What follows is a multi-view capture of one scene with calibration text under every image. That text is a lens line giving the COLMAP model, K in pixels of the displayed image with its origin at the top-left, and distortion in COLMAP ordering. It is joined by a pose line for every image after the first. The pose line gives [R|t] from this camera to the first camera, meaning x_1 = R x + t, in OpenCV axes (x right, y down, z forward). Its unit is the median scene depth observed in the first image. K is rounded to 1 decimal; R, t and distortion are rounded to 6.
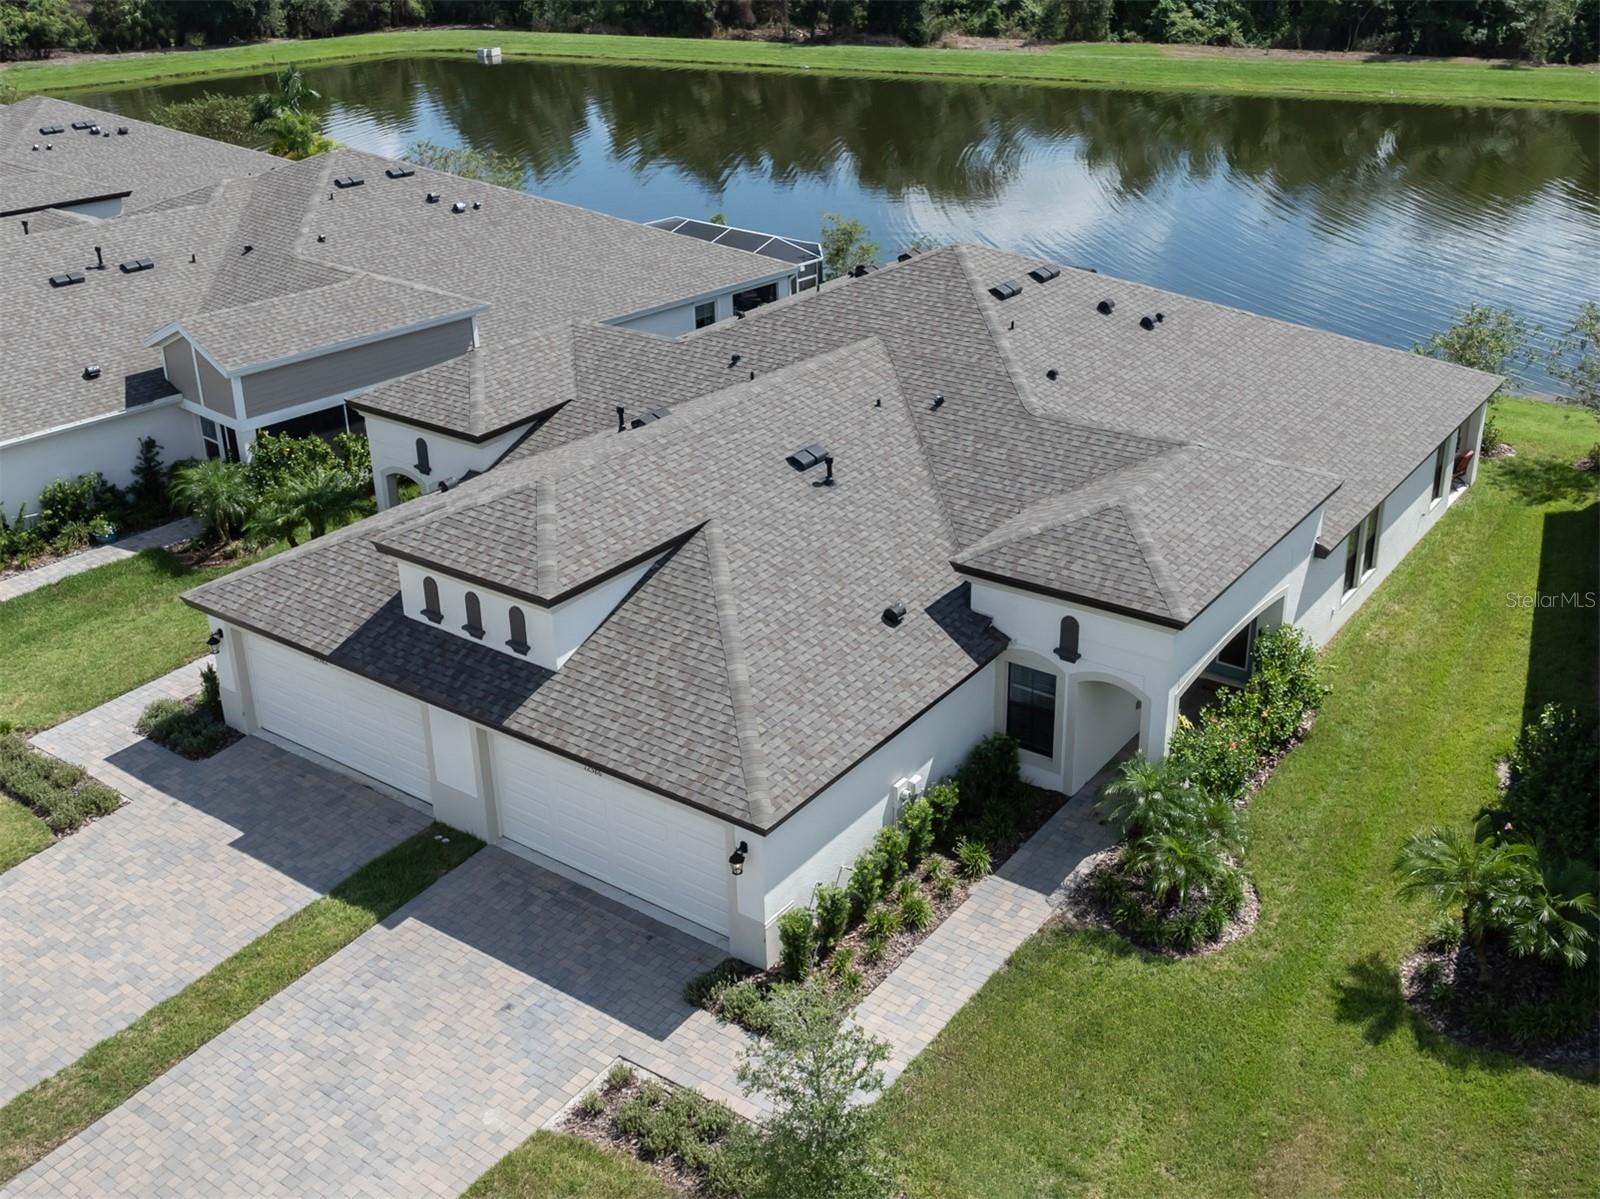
lens RADIAL K [[1582.2, 0, 806.6], [0, 1582.2, 520.9], [0, 0, 1]] dist [-0.029303, 0.019836]
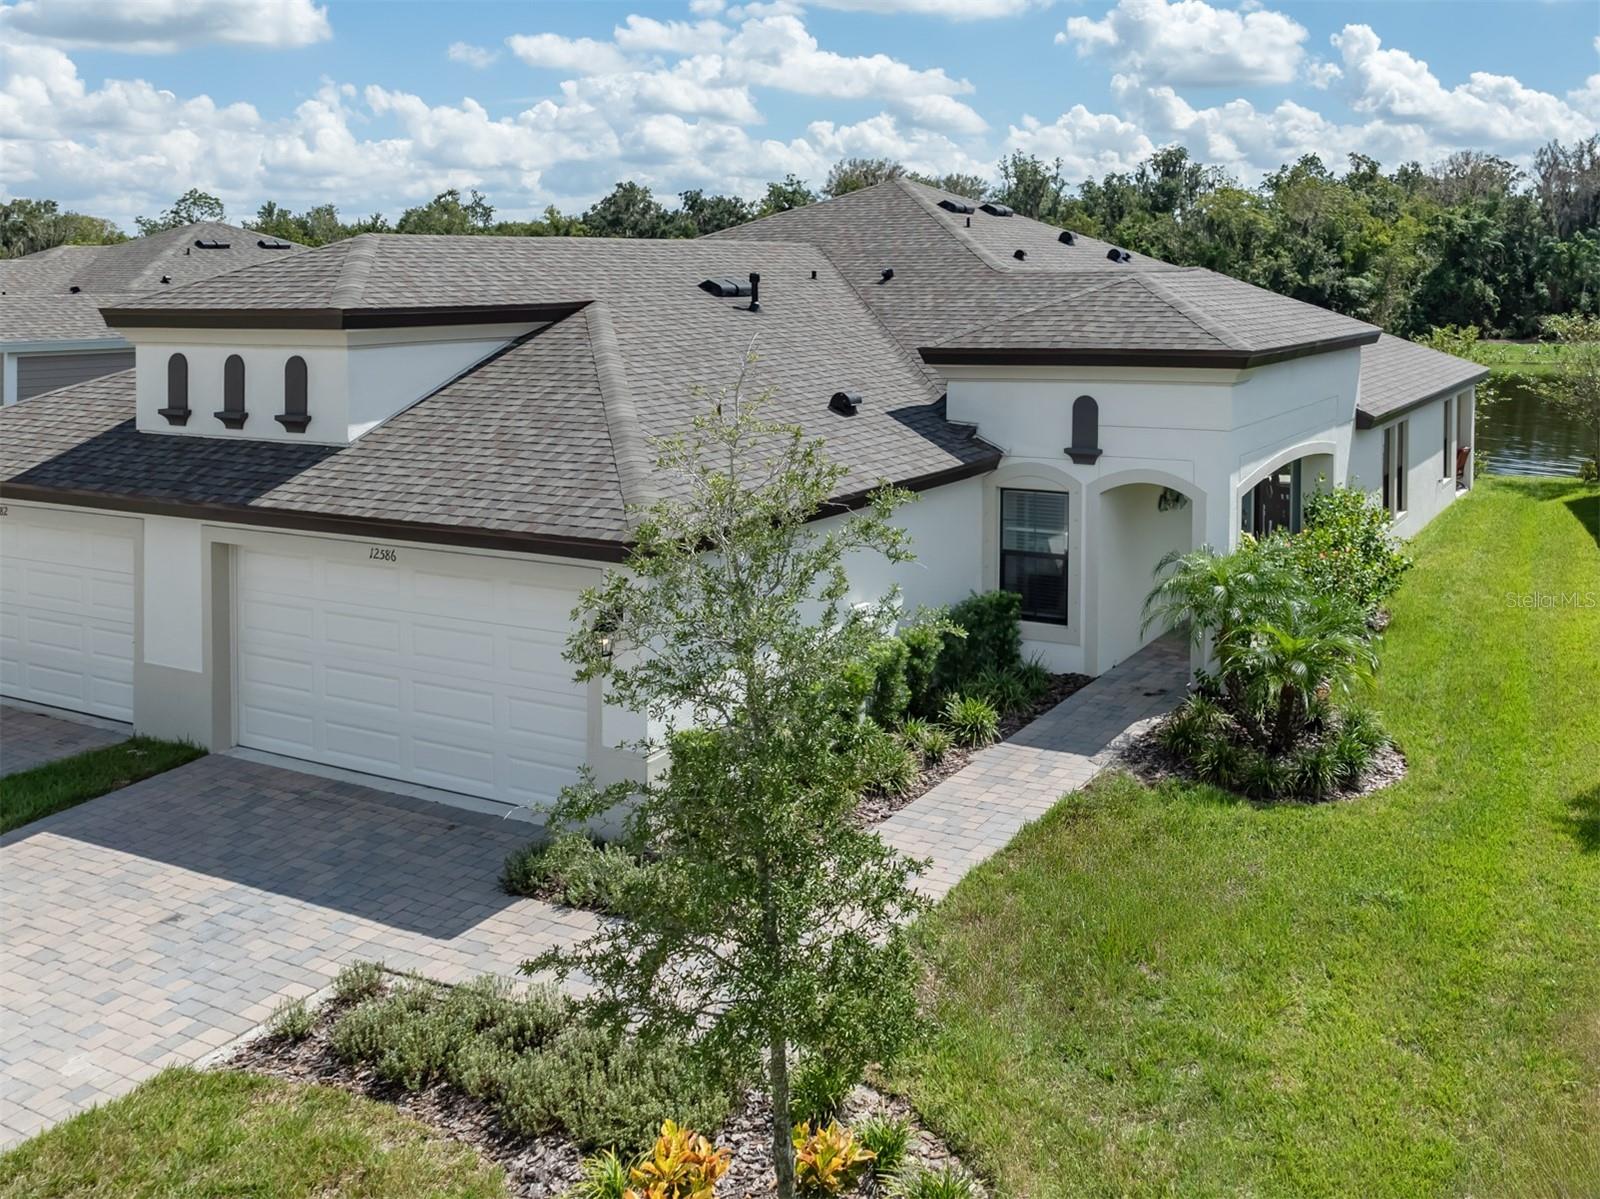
lens RADIAL K [[1301.6, 0, 896.5], [0, 1301.6, 599.4], [0, 0, 1]] dist [-0.016815, -0.004446]
pose [[0.989888, 0.022823, 0.140004, -0.002795], [0.029423, 0.932473, -0.360040, 0.361372], [-0.138767, 0.360518, 0.922372, 0.483749]]
